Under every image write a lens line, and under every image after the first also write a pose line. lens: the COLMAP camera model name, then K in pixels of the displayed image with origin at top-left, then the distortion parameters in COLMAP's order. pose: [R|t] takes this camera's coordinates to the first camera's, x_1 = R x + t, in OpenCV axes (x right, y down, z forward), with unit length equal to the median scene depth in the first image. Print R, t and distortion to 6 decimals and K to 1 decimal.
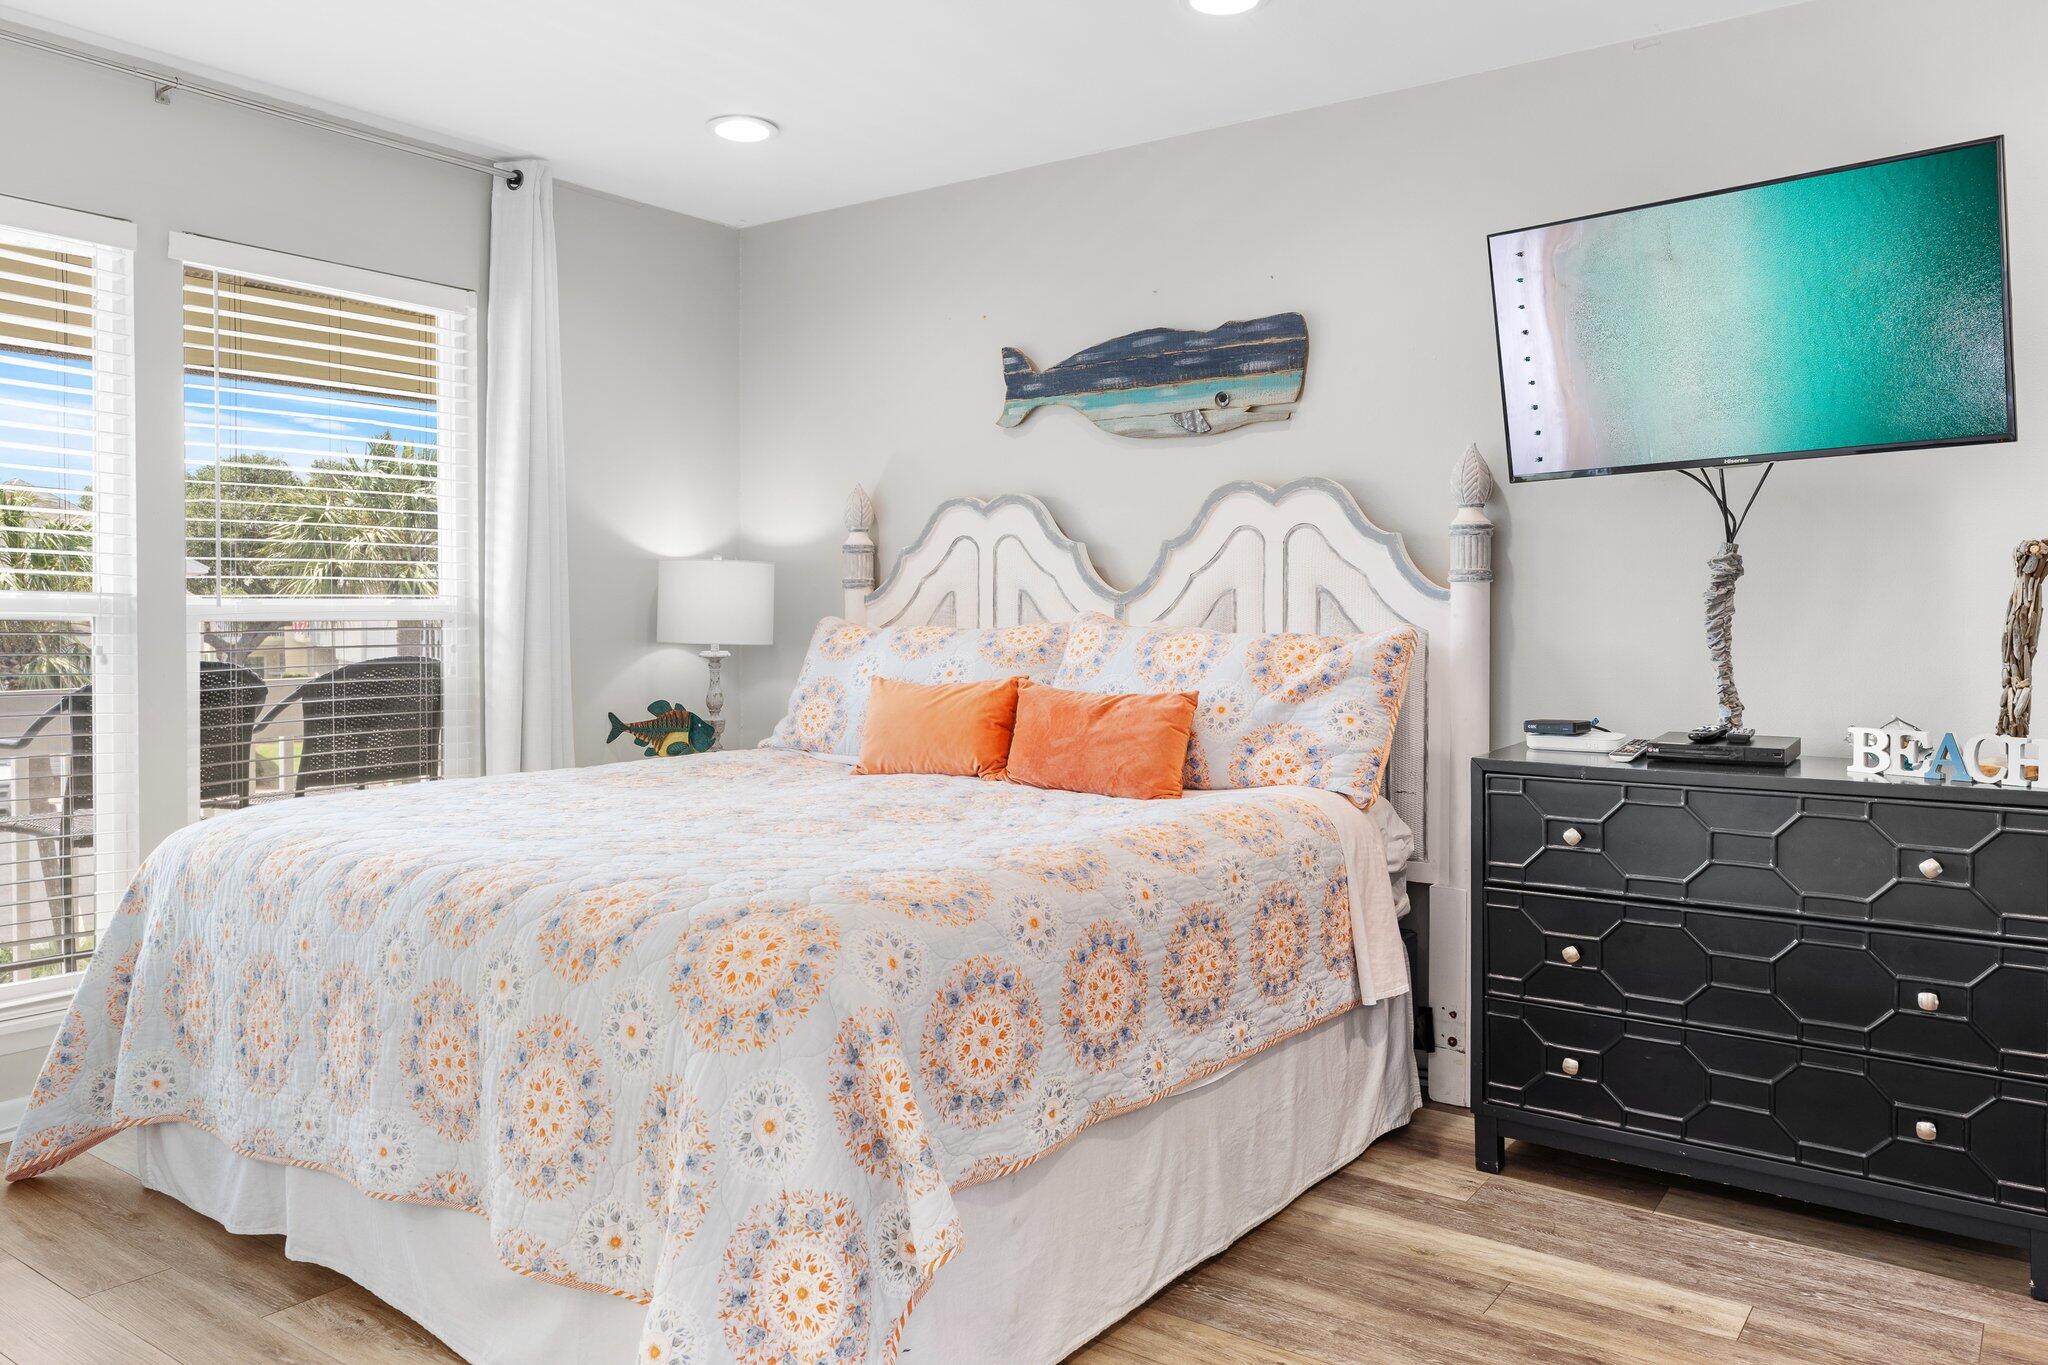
lens RADIAL K [[1470.8, 0, 1014.8], [0, 1470.8, 623.6], [0, 0, 1]] dist [0.000911, -0.000314]
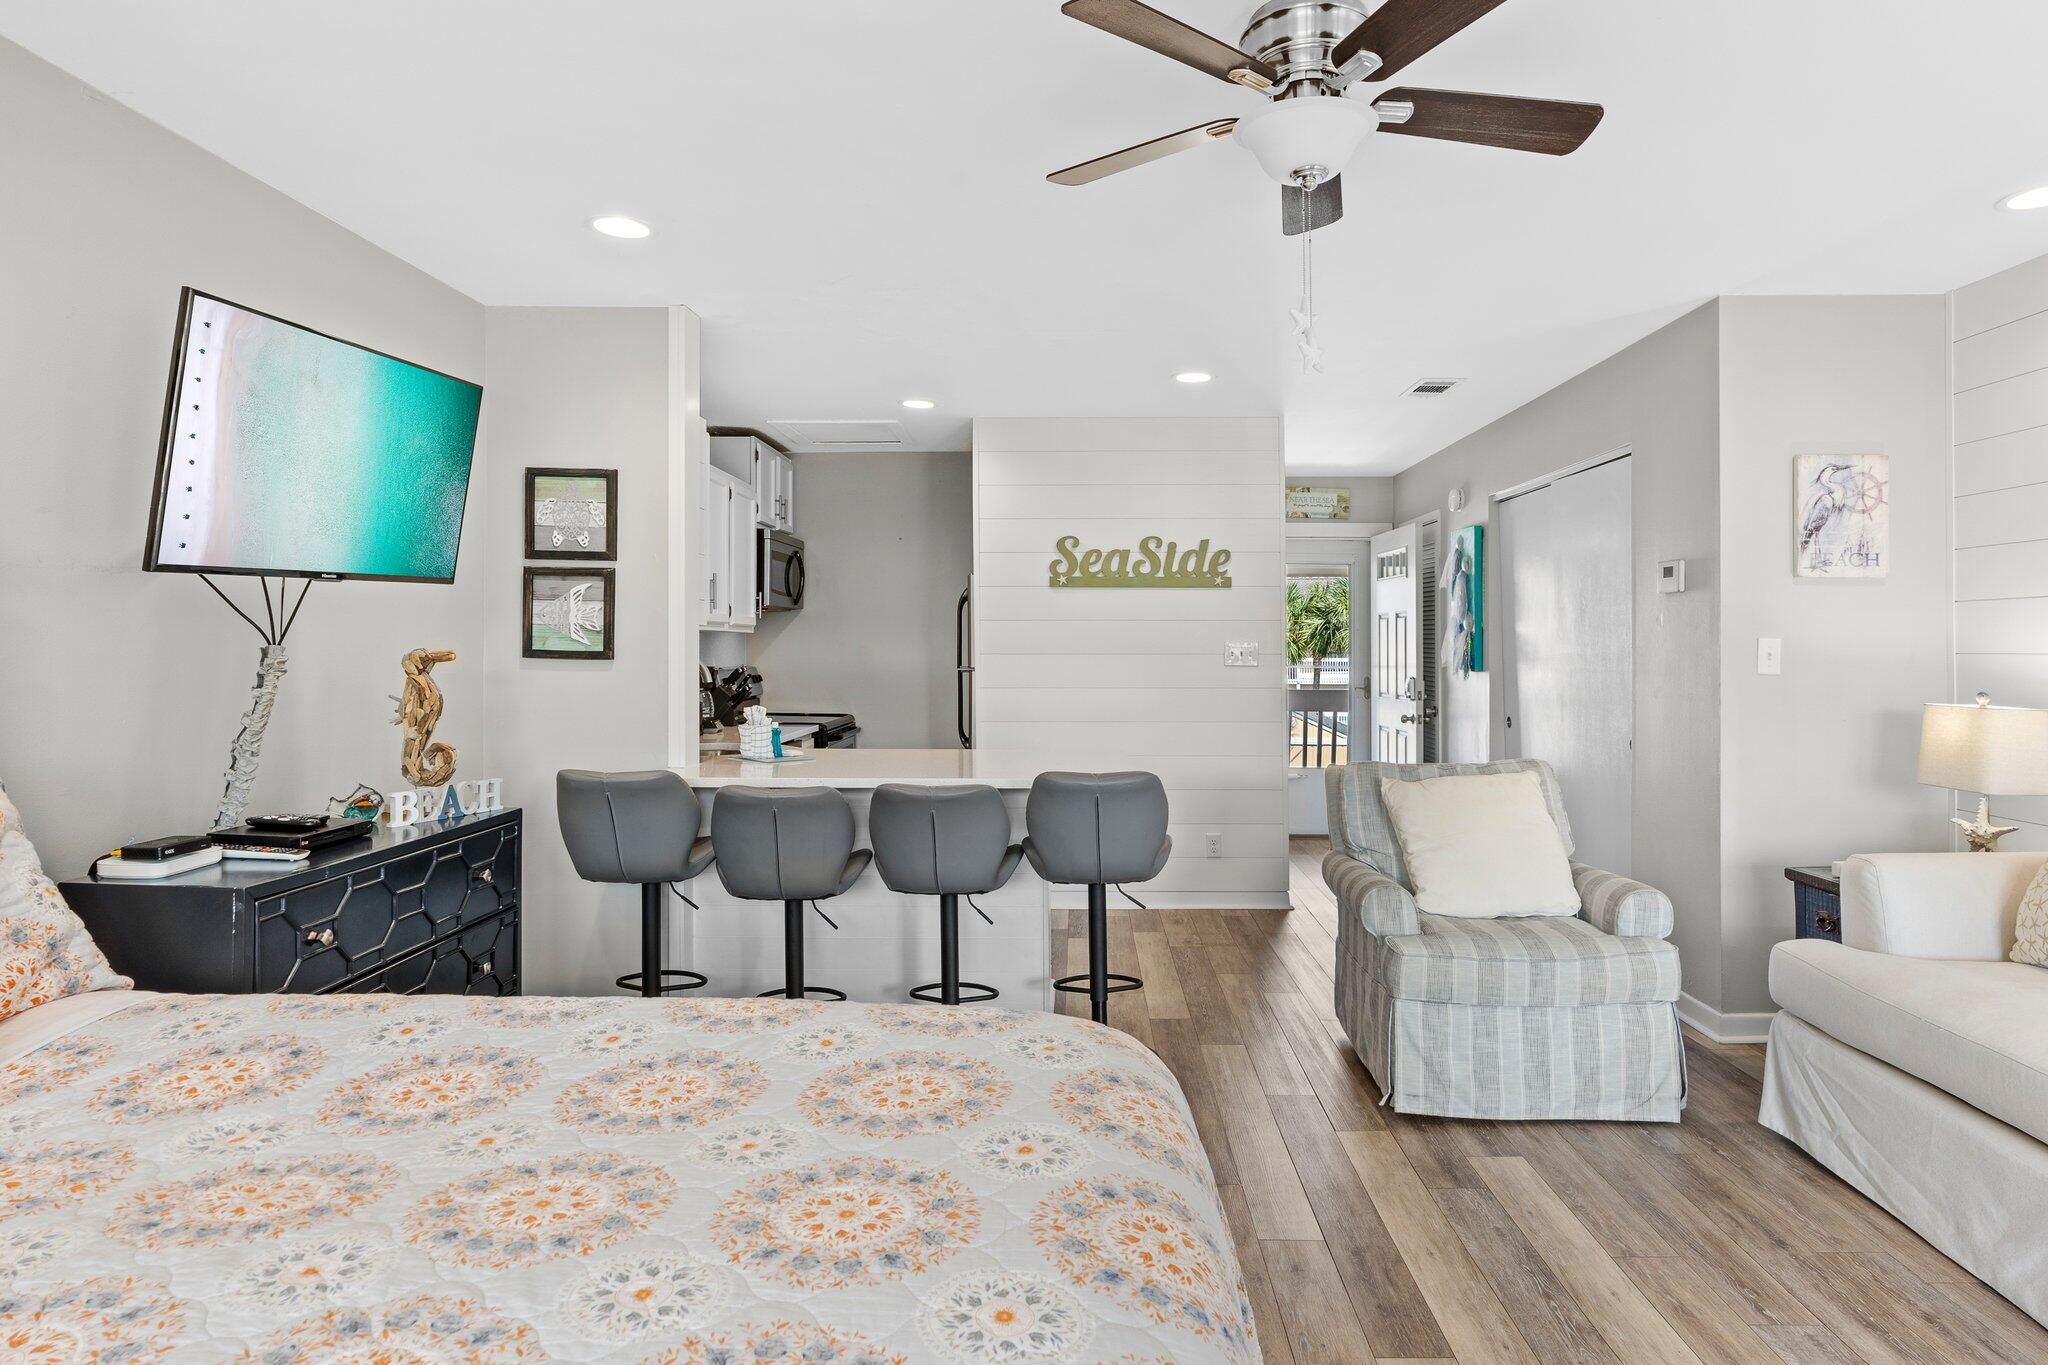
lens RADIAL K [[1061.7, 0, 966.0], [0, 1061.7, 648.5], [0, 0, 1]] dist [-0.011895, 0.002695]
pose [[-0.505881, 0.000453, 0.862603, -0.394709], [0.016621, 0.999819, 0.009223, -0.046462], [-0.862443, 0.019003, -0.505797, 0.849098]]
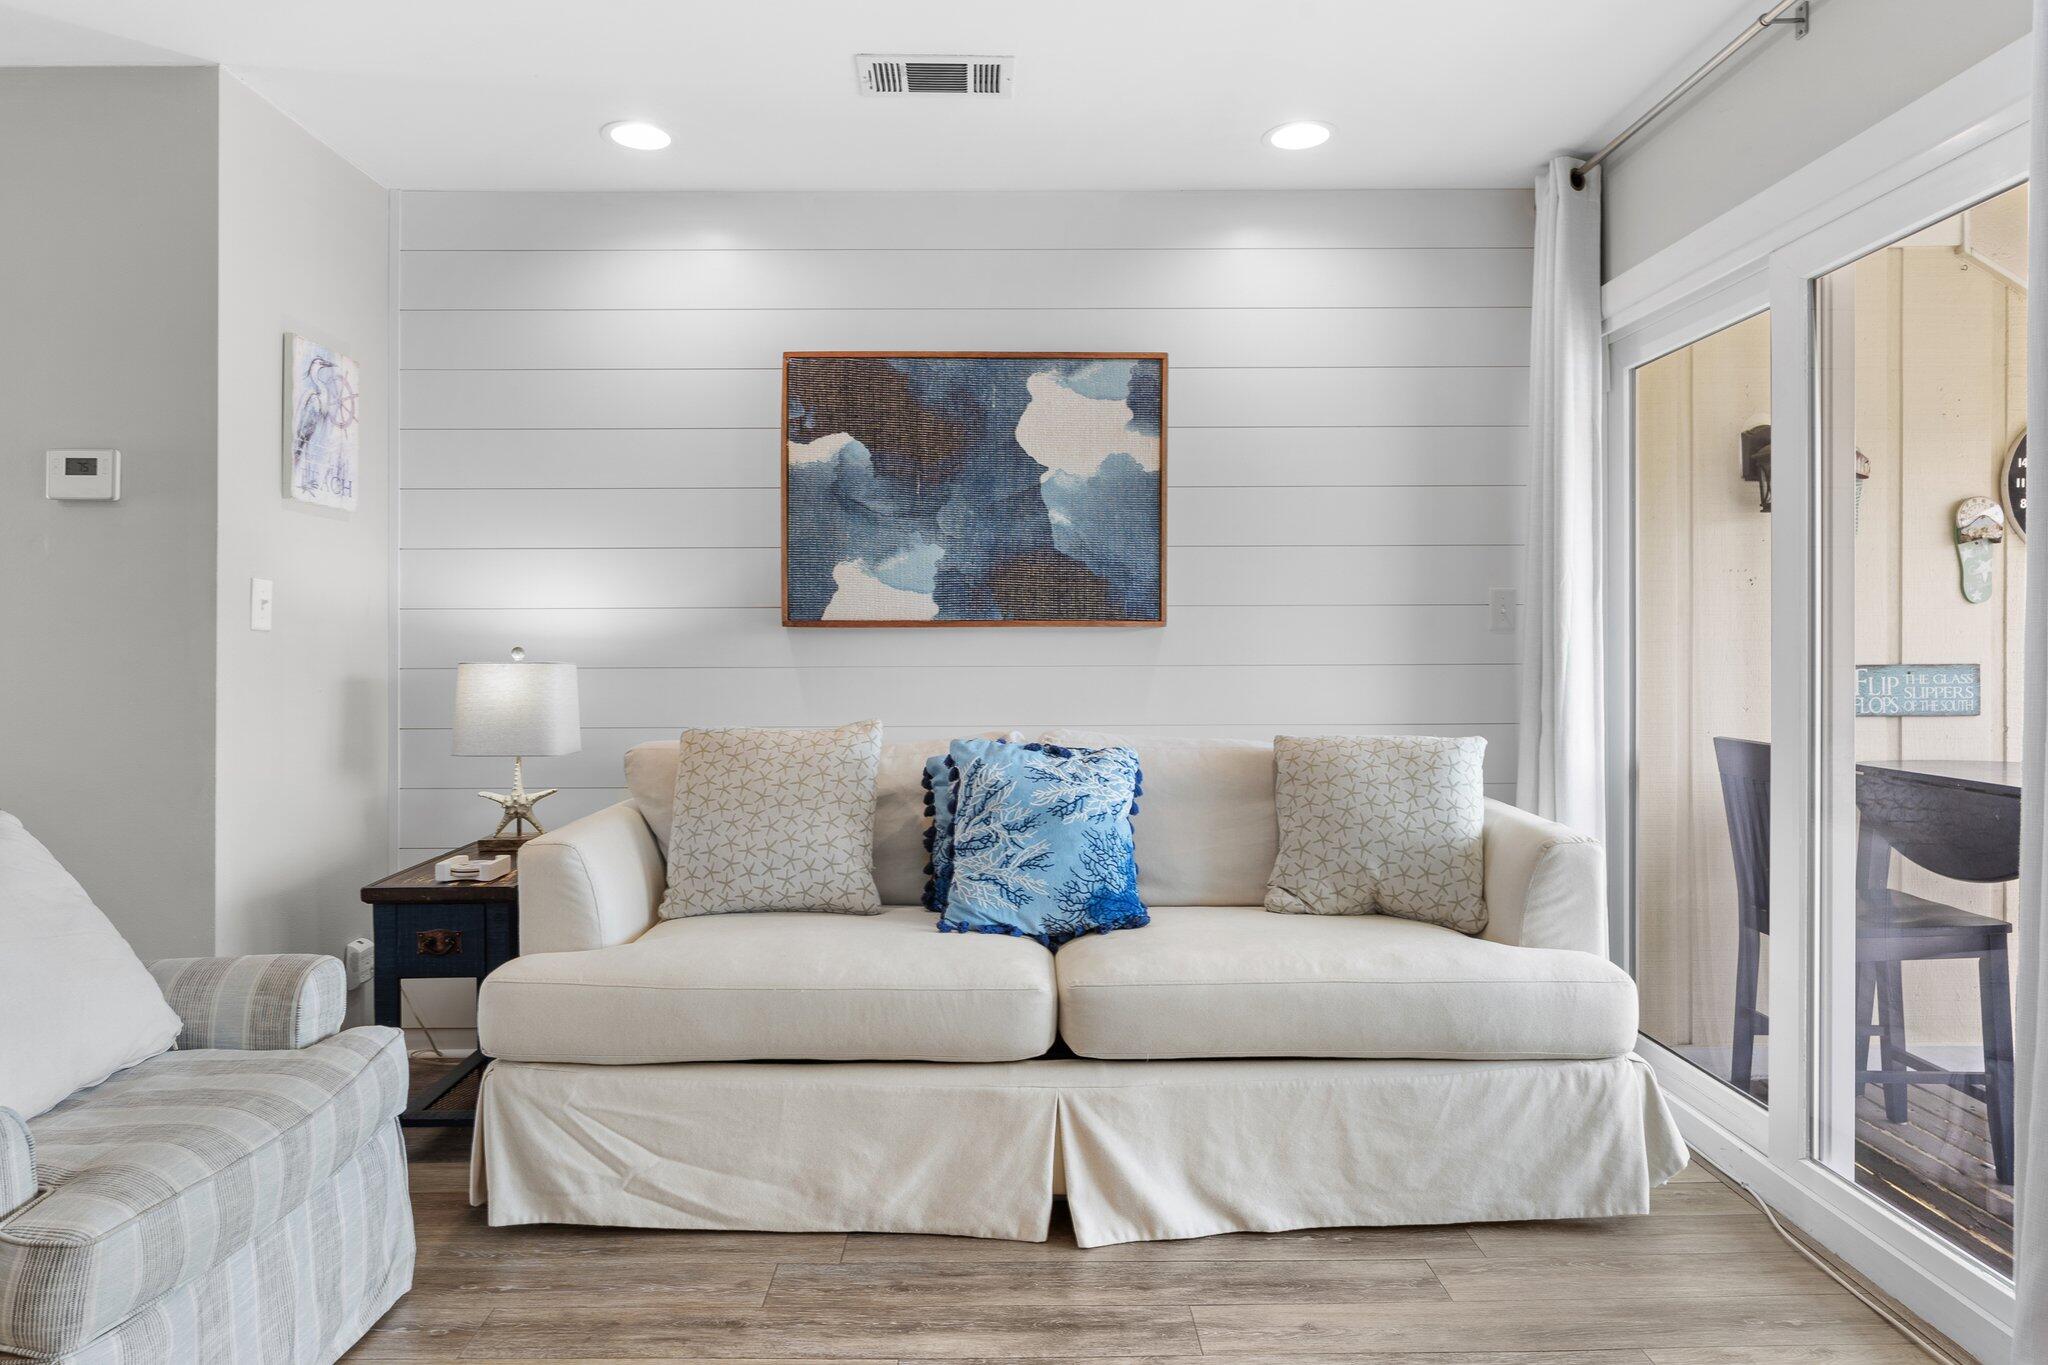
lens RADIAL K [[1199.9, 0, 1028.4], [0, 1199.9, 661.0], [0, 0, 1]] dist [-0.014221, -0.003120]
pose [[-0.813192, 0.006148, -0.581964, 0.081000], [-0.006246, 0.999794, 0.019290, -0.002727], [0.581963, 0.019322, -0.812986, 0.659151]]
